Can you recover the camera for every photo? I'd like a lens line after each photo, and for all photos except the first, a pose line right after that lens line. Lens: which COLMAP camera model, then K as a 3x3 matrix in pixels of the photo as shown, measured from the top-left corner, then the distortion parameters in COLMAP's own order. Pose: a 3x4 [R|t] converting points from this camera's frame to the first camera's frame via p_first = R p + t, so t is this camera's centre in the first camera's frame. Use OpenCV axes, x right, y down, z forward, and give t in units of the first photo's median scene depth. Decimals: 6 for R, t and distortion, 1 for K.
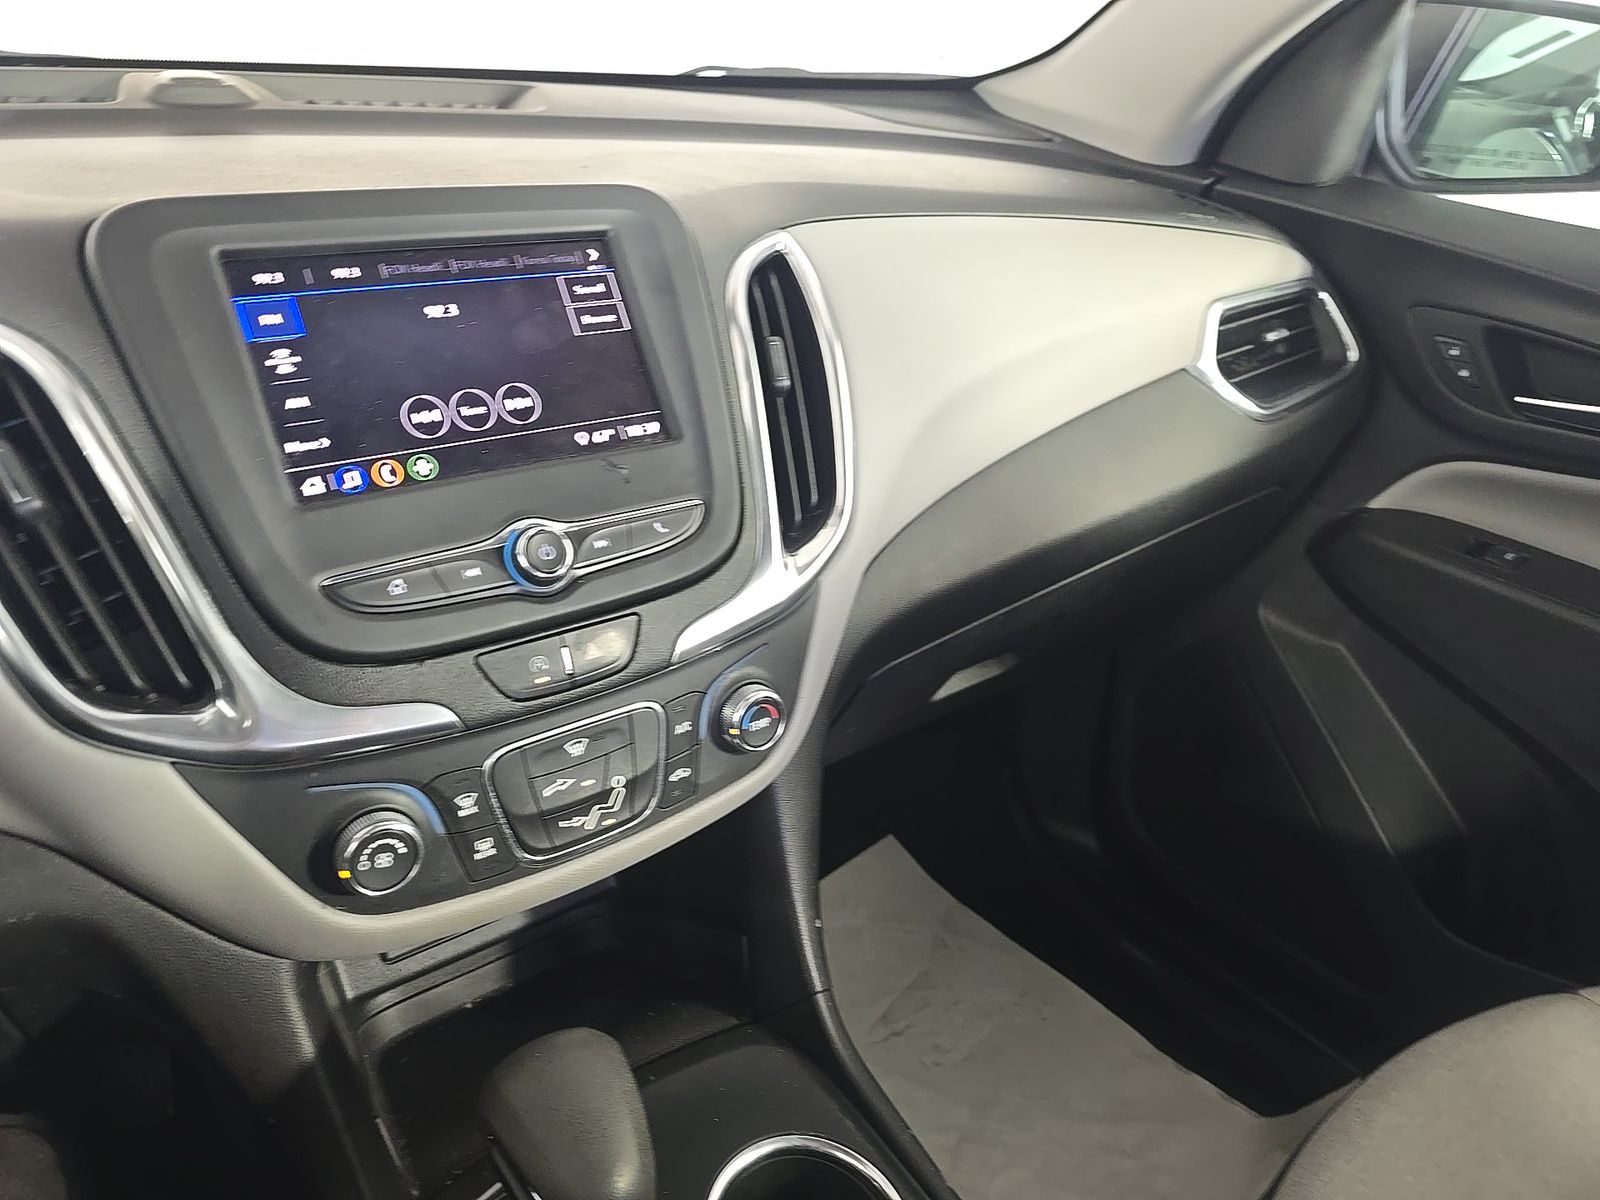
lens RADIAL K [[1083.2, 0, 800.0], [0, 1083.2, 600.0], [0, 0, 1]] dist [0.003447, 0.001541]
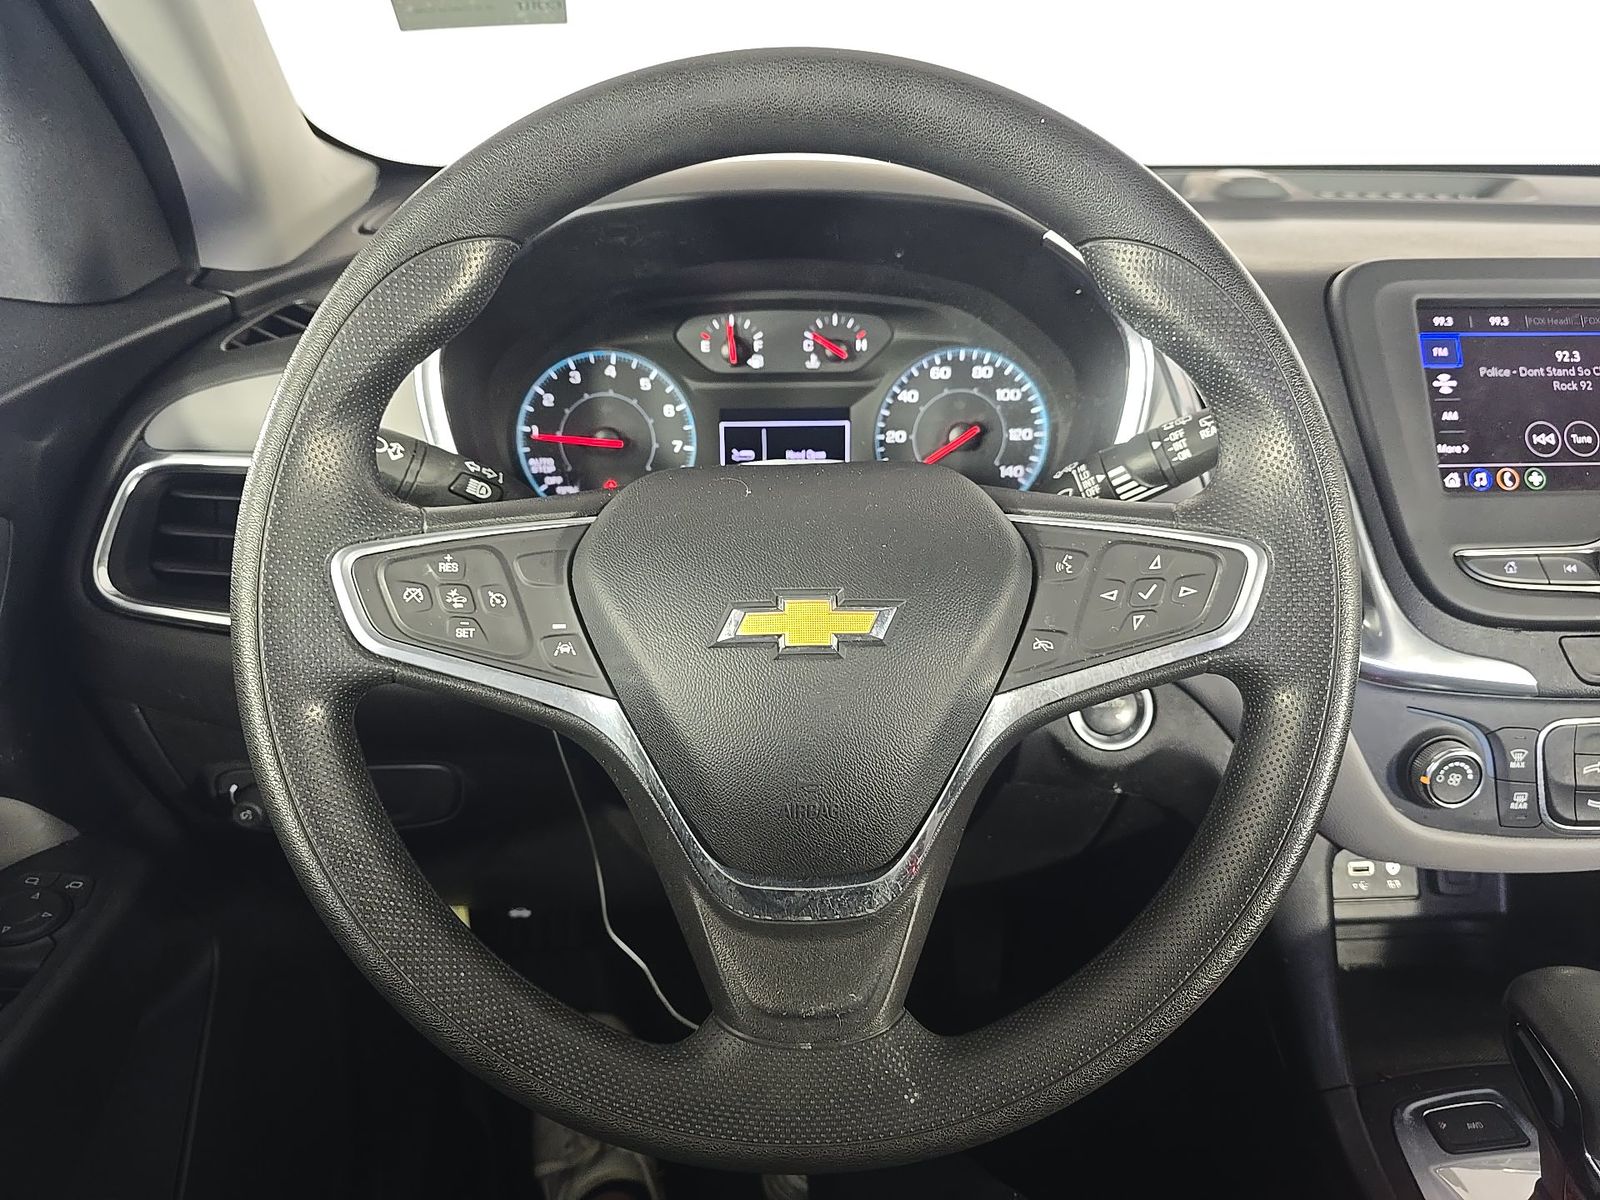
lens RADIAL K [[1105.1, 0, 805.9], [0, 1105.1, 618.8], [0, 0, 1]] dist [0.038794, -0.000869]
pose [[0.852629, 0.179744, -0.490628, -0.411597], [-0.215979, 0.976238, -0.017685, 0.237940], [0.475791, 0.121044, 0.871190, -0.486803]]
